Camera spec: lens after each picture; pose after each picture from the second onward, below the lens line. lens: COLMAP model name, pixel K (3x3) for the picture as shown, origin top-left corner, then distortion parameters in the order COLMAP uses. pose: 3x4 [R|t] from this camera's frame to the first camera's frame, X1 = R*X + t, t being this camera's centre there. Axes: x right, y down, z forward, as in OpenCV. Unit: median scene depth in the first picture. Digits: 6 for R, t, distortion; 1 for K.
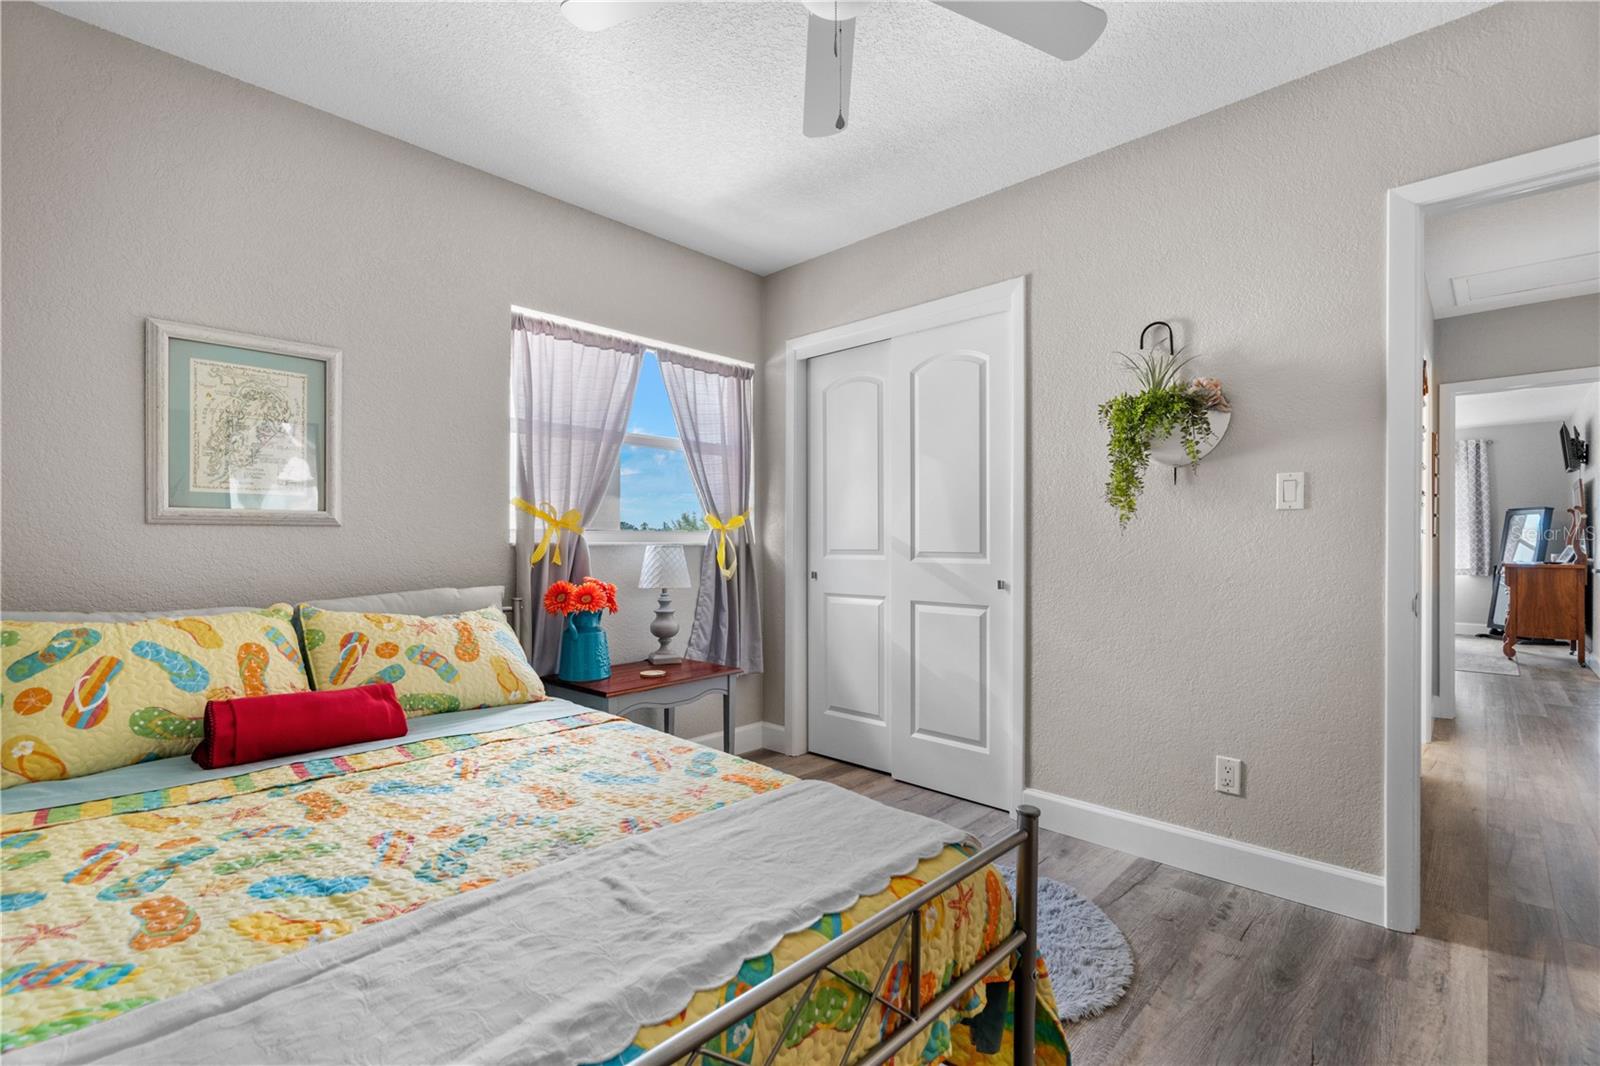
lens RADIAL K [[726.3, 0, 793.2], [0, 726.3, 542.6], [0, 0, 1]] dist [0.000396, 0.000415]
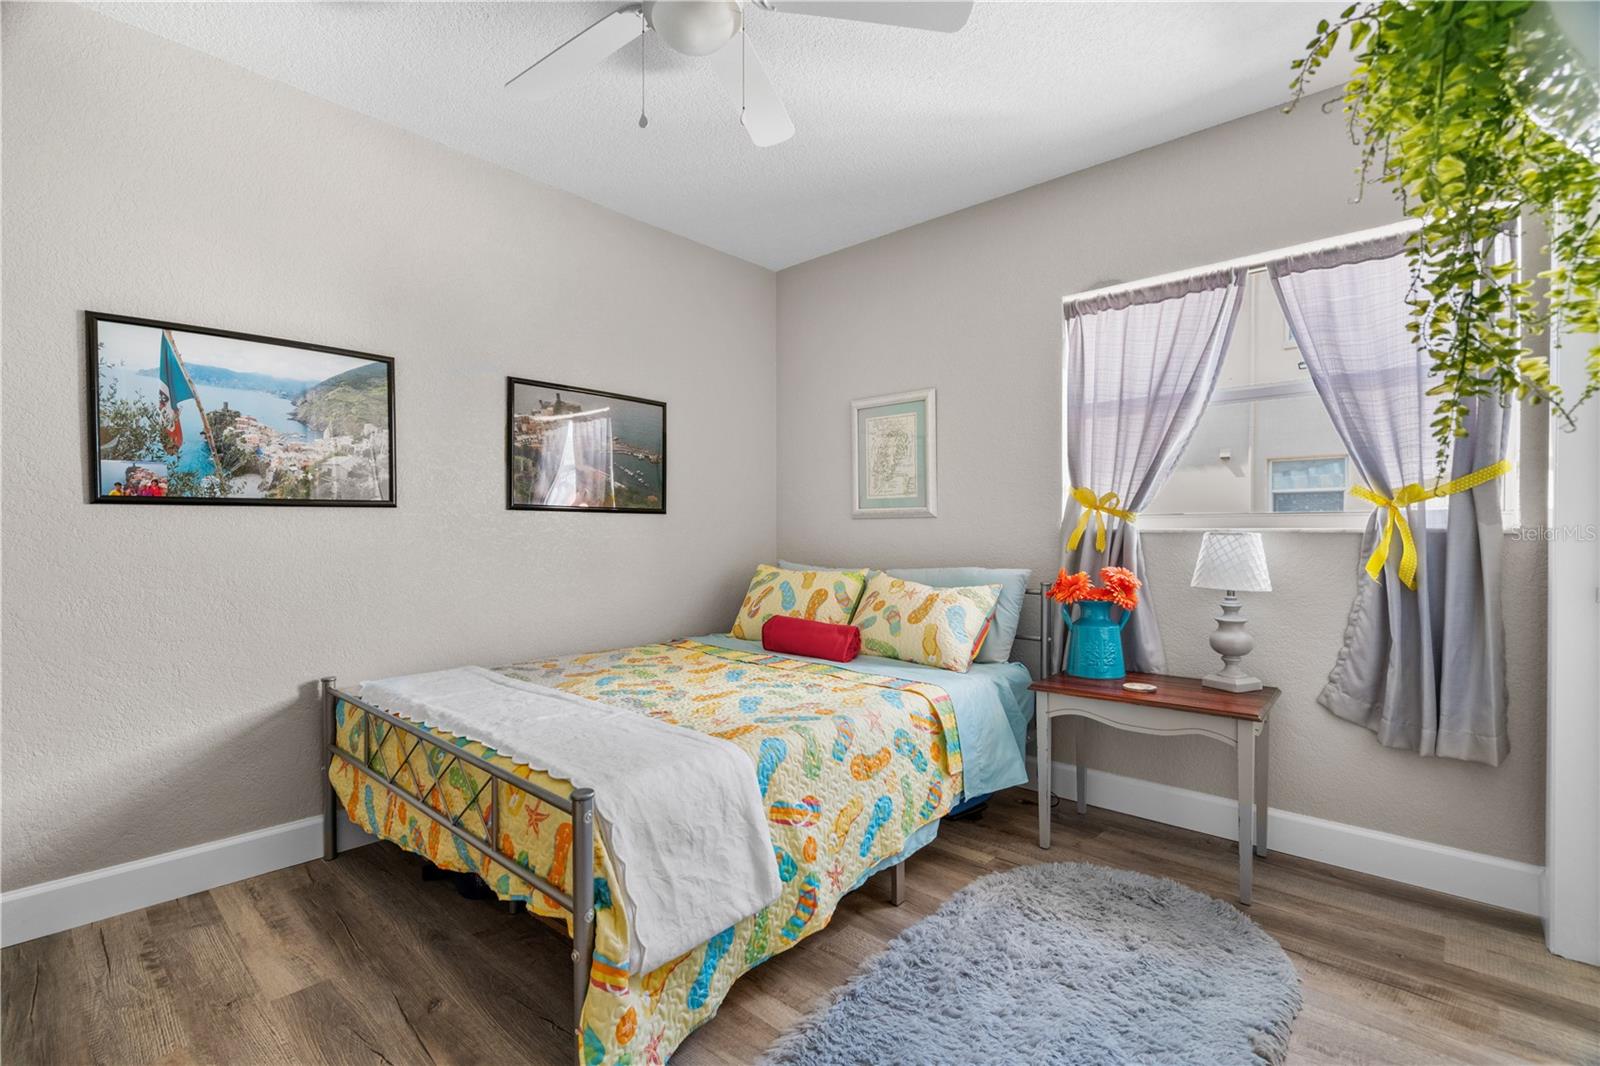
lens RADIAL K [[726.3, 0, 789.0], [0, 726.3, 532.7], [0, 0, 1]] dist [0.000396, 0.000415]
pose [[0.026402, -0.000207, -0.999651, 0.779157], [-0.000915, 1.000000, -0.000231, 0.006634], [0.999651, 0.000921, 0.026402, 0.734541]]
